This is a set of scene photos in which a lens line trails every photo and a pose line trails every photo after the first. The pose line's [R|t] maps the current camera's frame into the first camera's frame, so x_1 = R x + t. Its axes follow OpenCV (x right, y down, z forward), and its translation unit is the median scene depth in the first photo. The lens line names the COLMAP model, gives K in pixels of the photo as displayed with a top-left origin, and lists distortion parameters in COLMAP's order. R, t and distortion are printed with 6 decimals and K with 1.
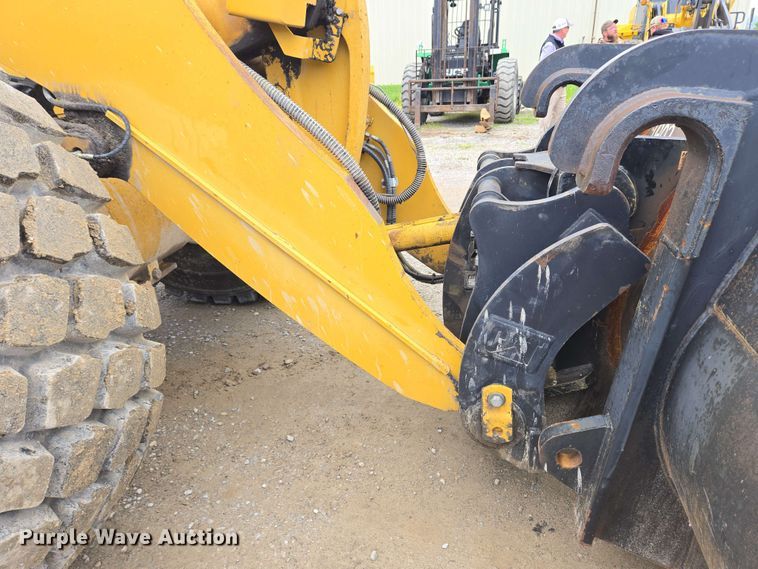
lens RADIAL K [[519.4, 0, 379.0], [0, 519.4, 284.5], [0, 0, 1]] dist [0.072544, -0.055807]
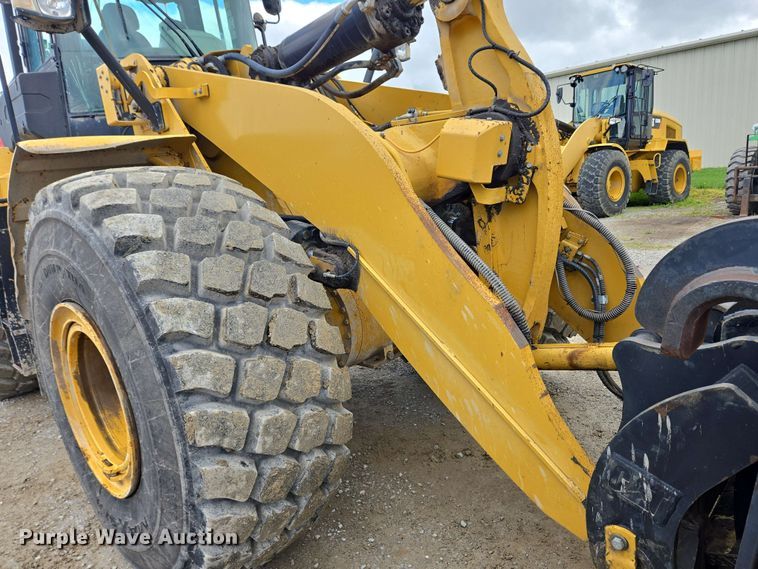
lens RADIAL K [[519.4, 0, 379.0], [0, 519.4, 284.5], [0, 0, 1]] dist [0.072544, -0.055807]
pose [[0.841748, 0.073738, -0.534812, 0.357256], [-0.153572, 0.982408, -0.106259, -0.084706], [0.517568, 0.171575, 0.838263, -0.162809]]
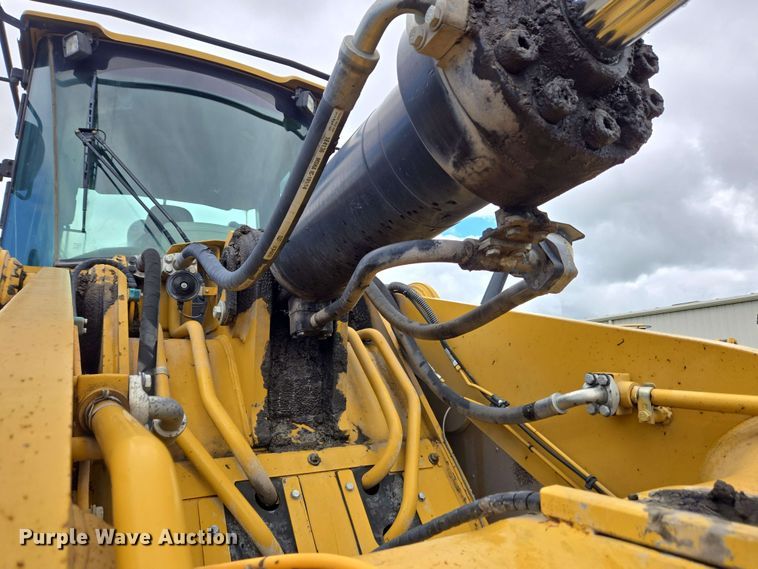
lens RADIAL K [[509.9, 0, 379.0], [0, 509.9, 284.5], [0, 0, 1]] dist [0.071104, -0.048014]
pose [[0.670119, -0.136333, -0.729626, -0.373307], [-0.283449, 0.861488, -0.421302, -0.743062], [0.686001, 0.489135, 0.538655, 0.885078]]
